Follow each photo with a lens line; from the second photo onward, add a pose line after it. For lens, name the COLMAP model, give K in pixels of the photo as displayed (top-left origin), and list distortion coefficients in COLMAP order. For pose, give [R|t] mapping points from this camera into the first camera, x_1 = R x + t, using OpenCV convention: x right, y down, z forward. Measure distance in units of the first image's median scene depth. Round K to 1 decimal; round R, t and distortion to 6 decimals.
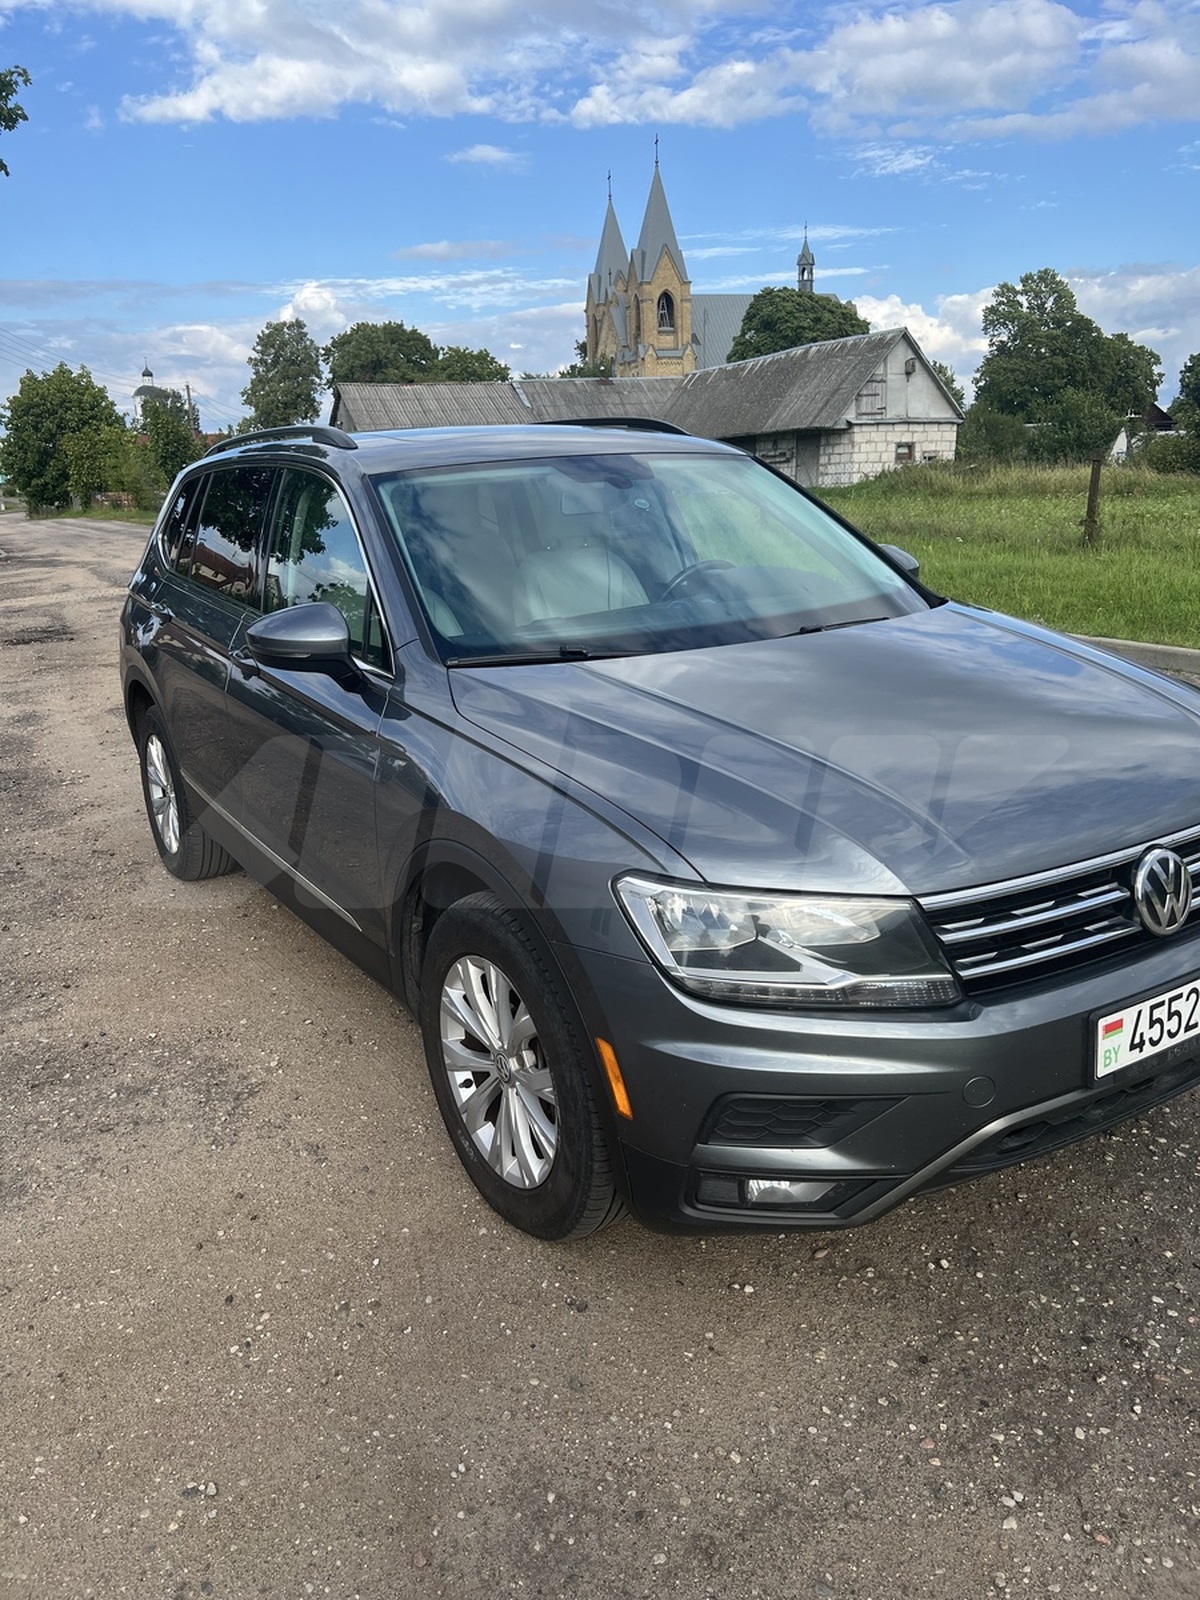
lens RADIAL K [[1208.5, 0, 596.3], [0, 1208.5, 791.7], [0, 0, 1]] dist [0.024339, -0.027290]
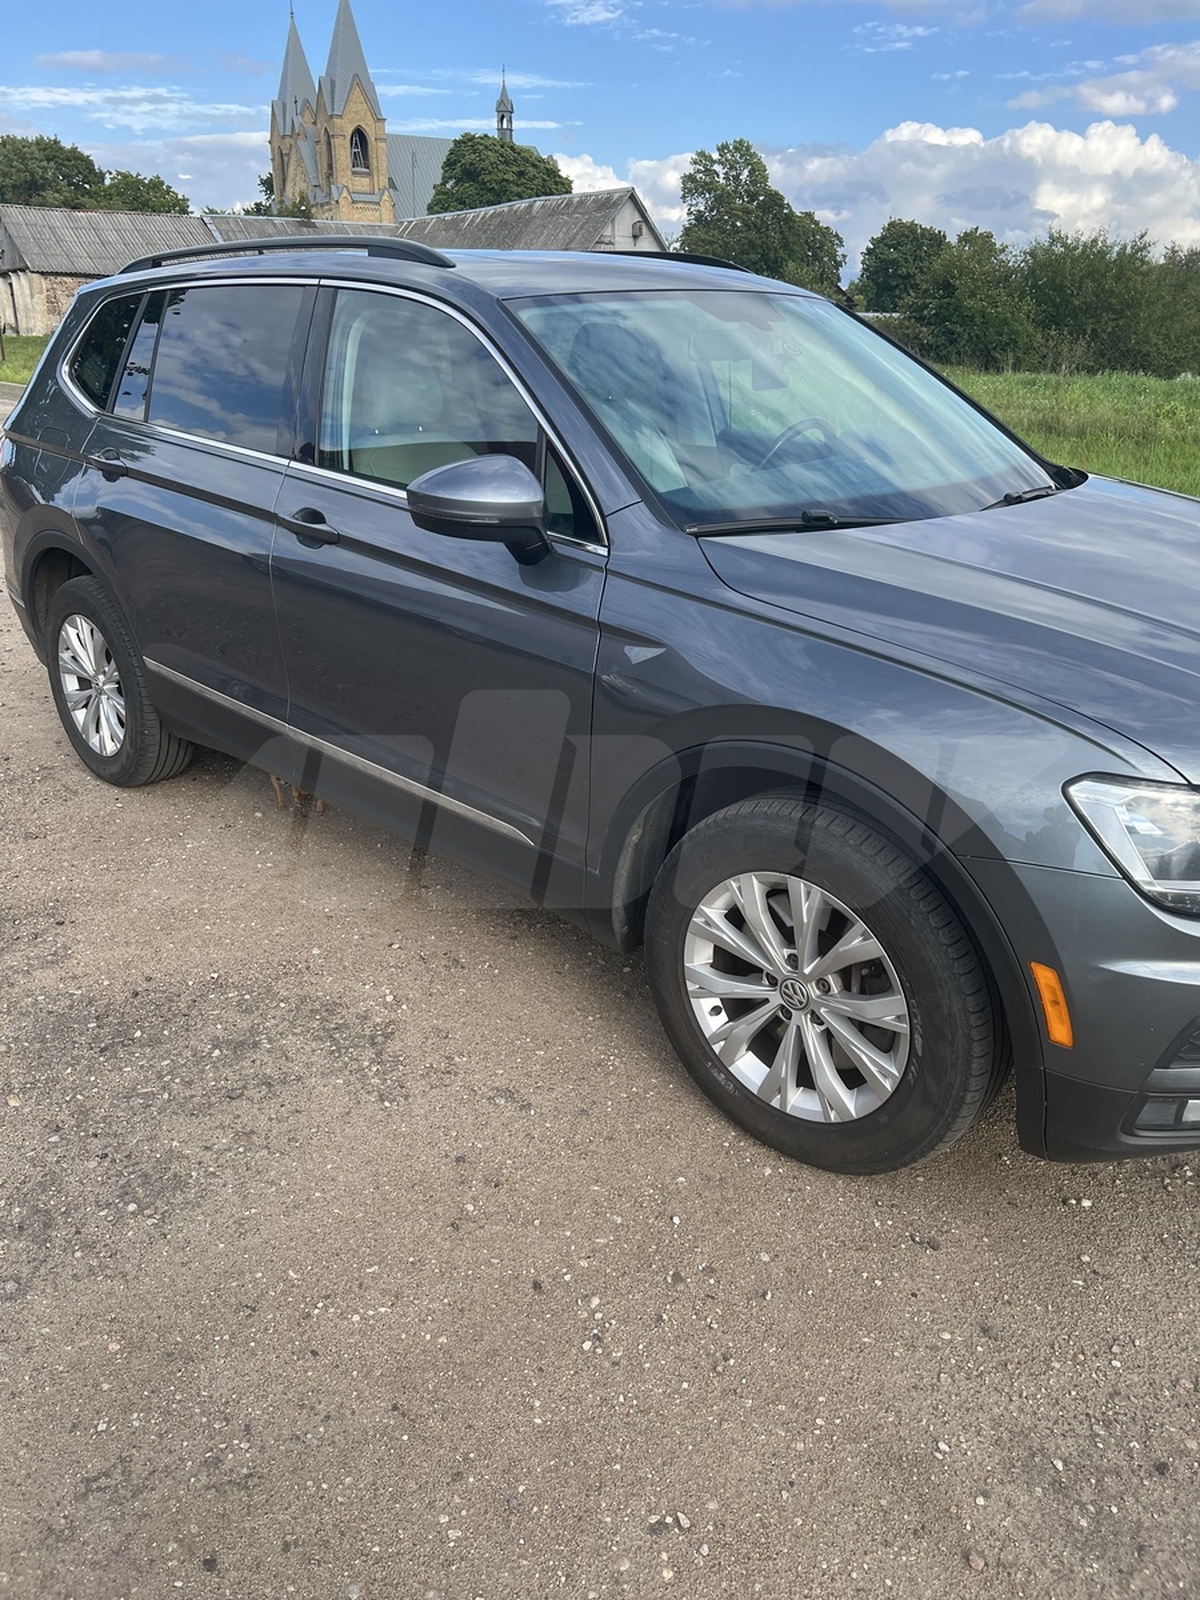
lens RADIAL K [[1208.5, 0, 599.7], [0, 1208.5, 784.2], [0, 0, 1]] dist [0.024339, -0.027290]
pose [[0.970492, -0.038945, 0.237966, -0.284640], [0.015311, 0.994833, 0.100368, -0.011650], [-0.240645, -0.093763, 0.966074, 0.125032]]
